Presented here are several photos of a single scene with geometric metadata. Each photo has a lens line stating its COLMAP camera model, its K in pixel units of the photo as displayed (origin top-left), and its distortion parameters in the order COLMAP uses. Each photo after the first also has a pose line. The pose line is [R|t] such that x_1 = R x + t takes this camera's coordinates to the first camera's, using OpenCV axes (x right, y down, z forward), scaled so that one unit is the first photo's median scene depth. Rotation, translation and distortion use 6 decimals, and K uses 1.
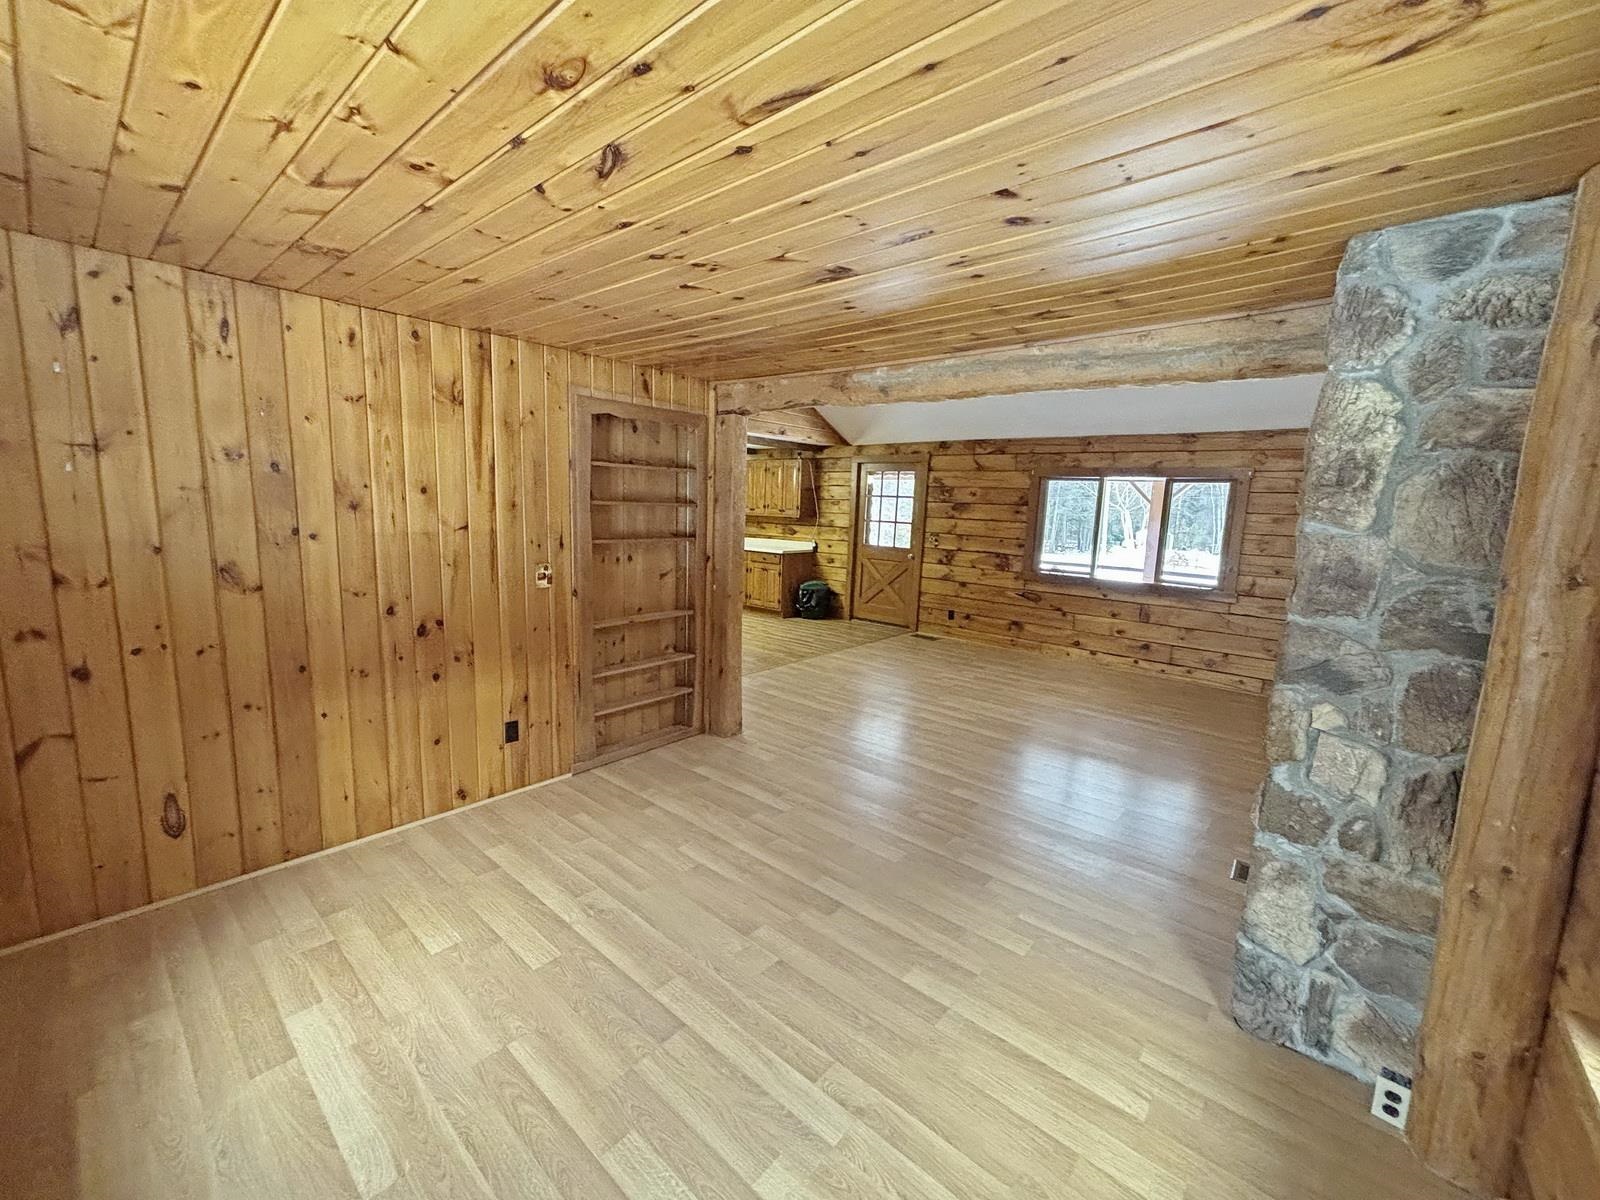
lens RADIAL K [[647.0, 0, 800.0], [0, 647.0, 600.0], [0, 0, 1]] dist [0.001386, -0.000221]
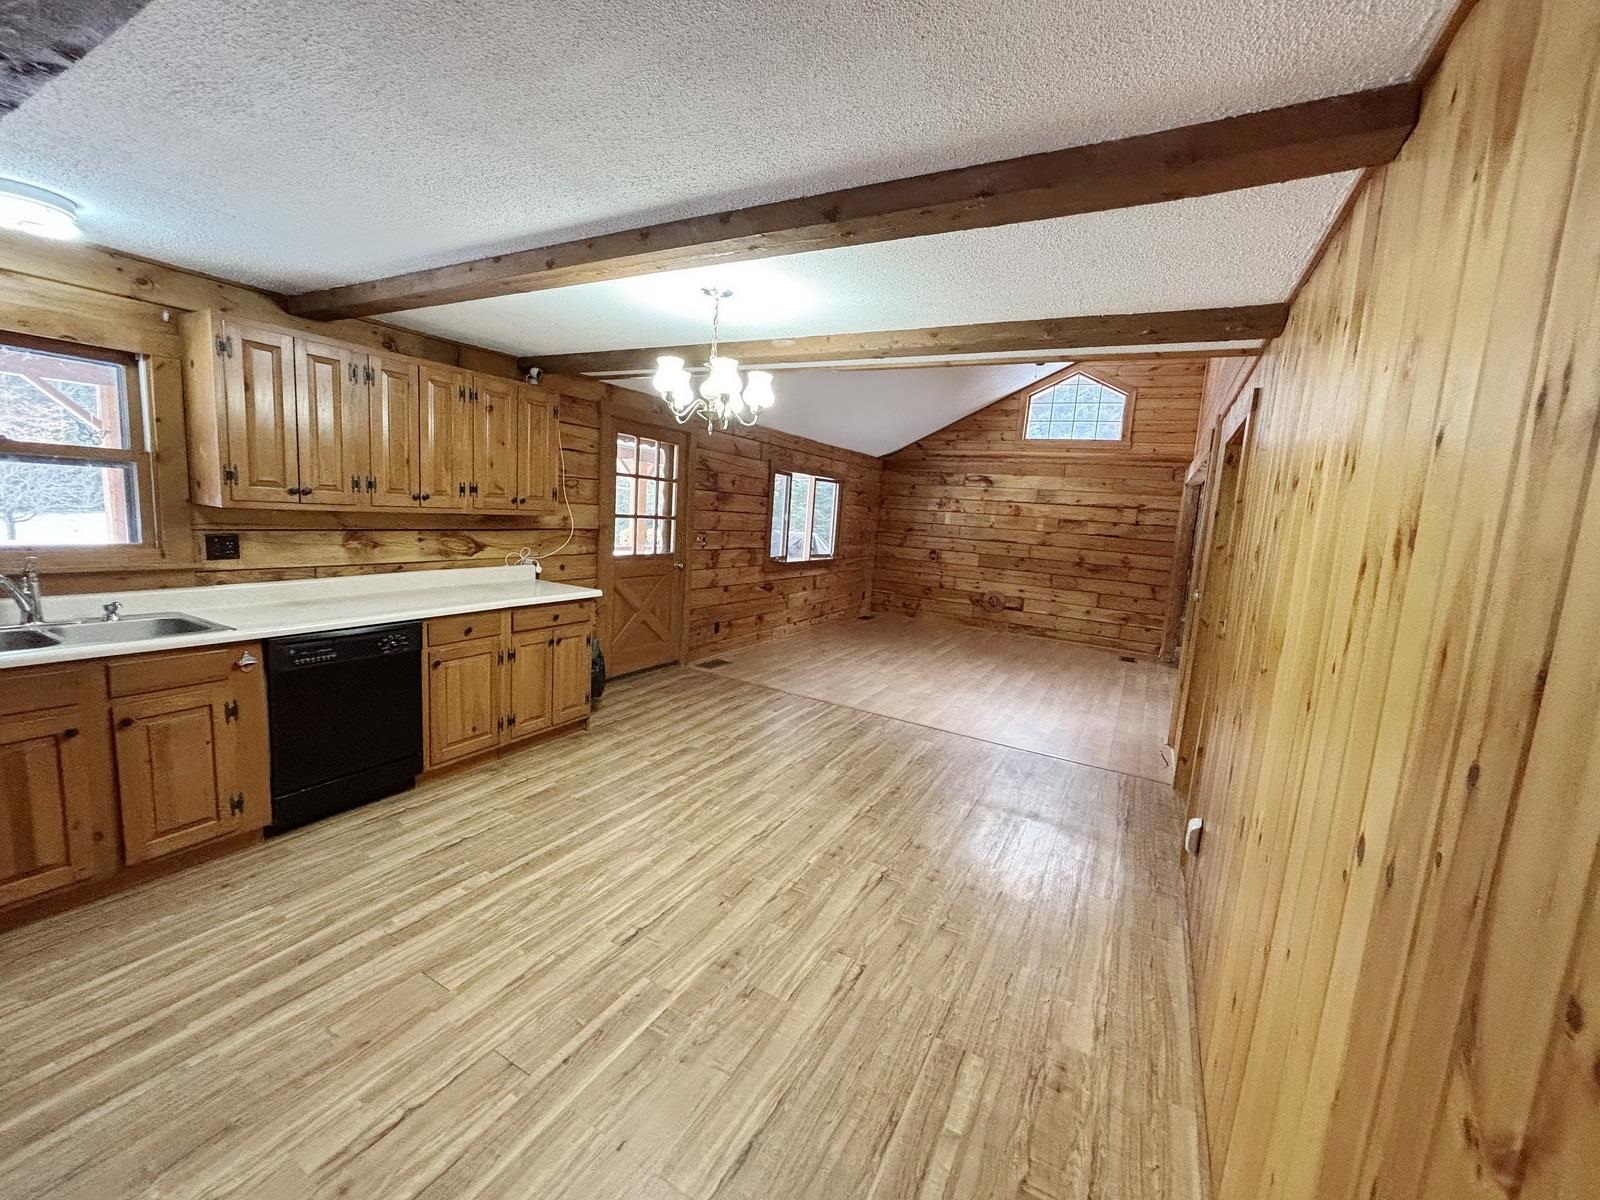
lens RADIAL K [[644.9, 0, 801.1], [0, 644.9, 597.4], [0, 0, 1]] dist [0.008037, -0.000343]
pose [[-0.207326, -0.183550, 0.960898, -0.627145], [0.070721, 0.976858, 0.201858, -0.189615], [-0.975712, 0.109806, -0.189547, 1.150263]]
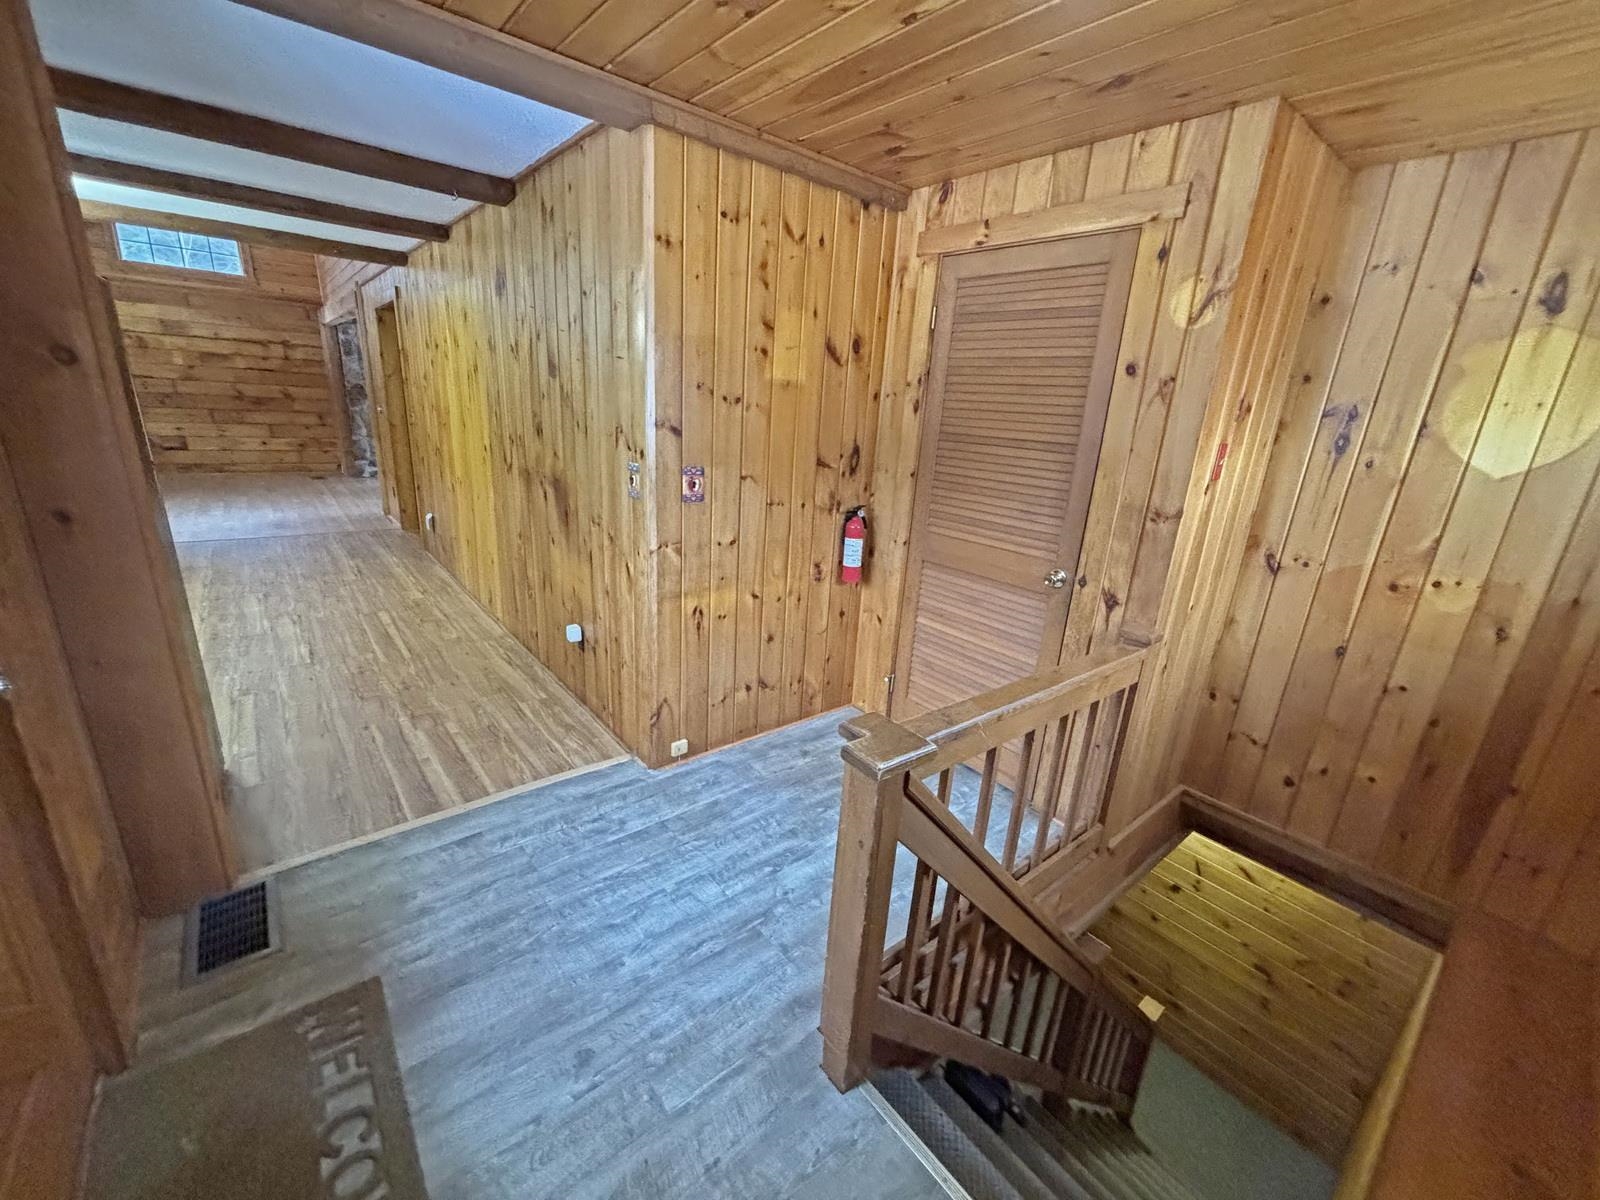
lens RADIAL K [[644.8, 0, 803.3], [0, 644.8, 598.0], [0, 0, 1]] dist [0.000871, 0.000140]
pose [[-0.981498, -0.138012, 0.132722, -0.888949], [-0.067217, 0.897393, 0.436083, -0.247280], [-0.179289, 0.419093, -0.890066, 1.513504]]
